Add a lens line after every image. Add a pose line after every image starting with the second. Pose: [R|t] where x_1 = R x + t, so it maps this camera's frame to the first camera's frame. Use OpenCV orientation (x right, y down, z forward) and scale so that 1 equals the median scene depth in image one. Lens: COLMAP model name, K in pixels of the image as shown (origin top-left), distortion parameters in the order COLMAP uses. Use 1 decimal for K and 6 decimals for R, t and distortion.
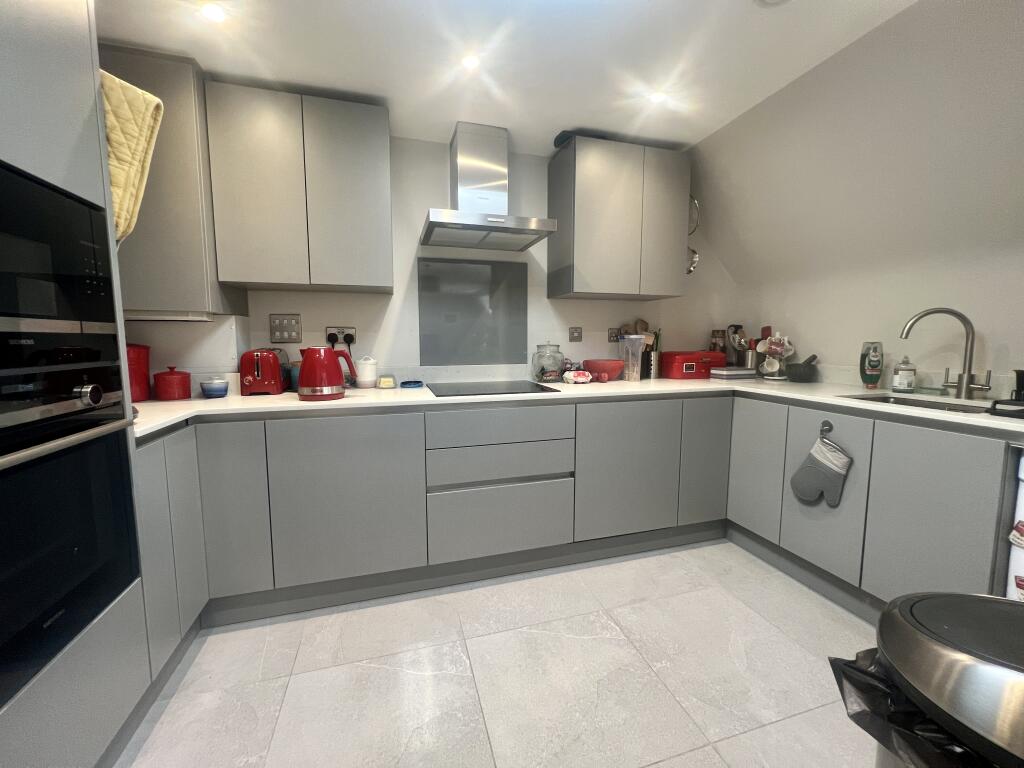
lens RADIAL K [[411.5, 0, 513.3], [0, 411.5, 381.4], [0, 0, 1]] dist [-0.002306, -0.000217]
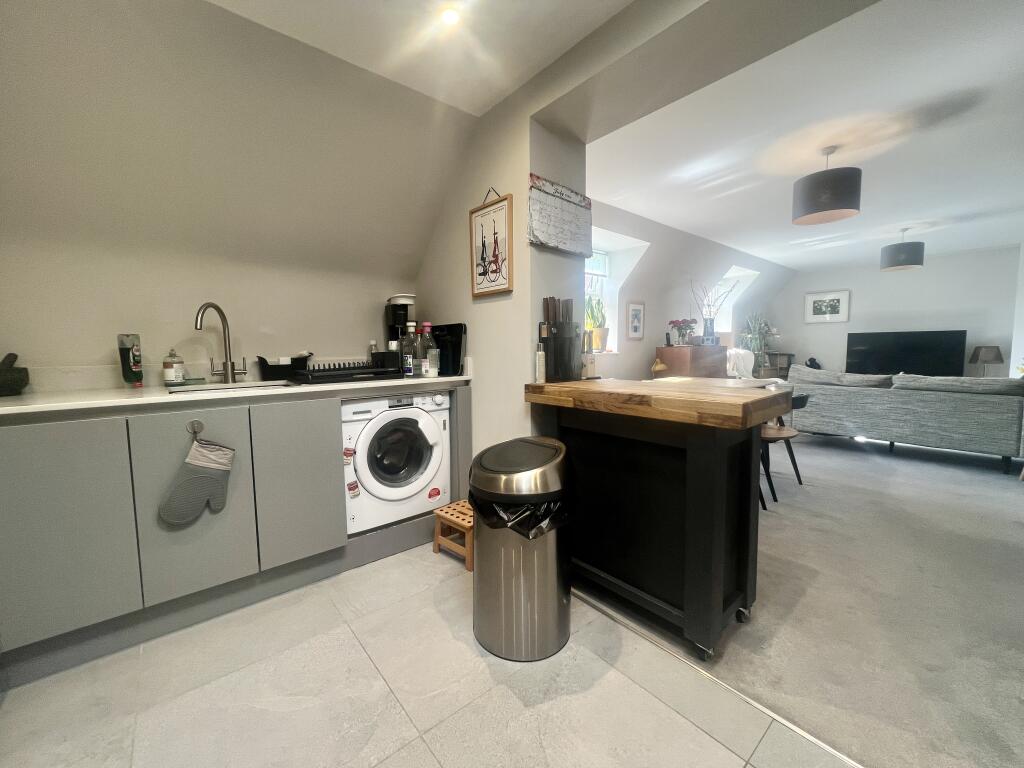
lens RADIAL K [[411.5, 0, 514.6], [0, 411.5, 379.9], [0, 0, 1]] dist [-0.002306, -0.000217]
pose [[-0.402962, -0.060345, 0.913225, -0.421445], [0.111817, 0.987103, 0.114566, -0.015041], [-0.908361, 0.148280, -0.391017, 1.042207]]
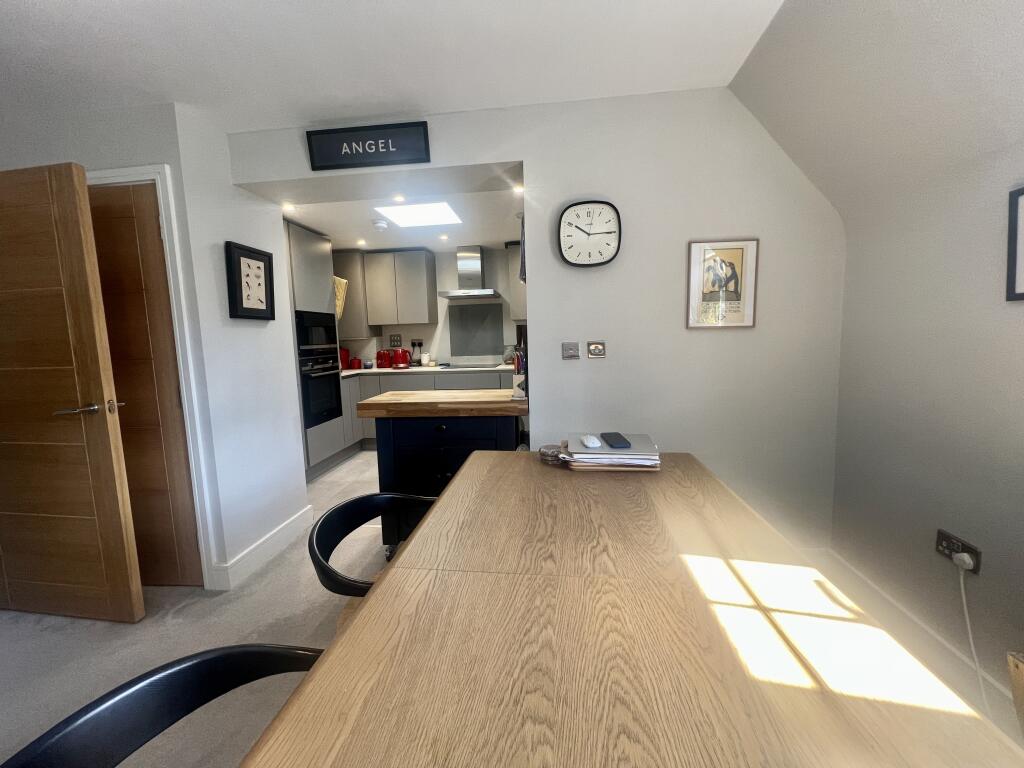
lens RADIAL K [[411.5, 0, 509.7], [0, 411.5, 384.4], [0, 0, 1]] dist [-0.002306, -0.000217]
pose [[0.920660, 0.017923, -0.389955, 1.086261], [-0.011101, 0.999743, 0.019742, 0.074408], [0.390208, -0.013846, 0.920622, -1.026284]]
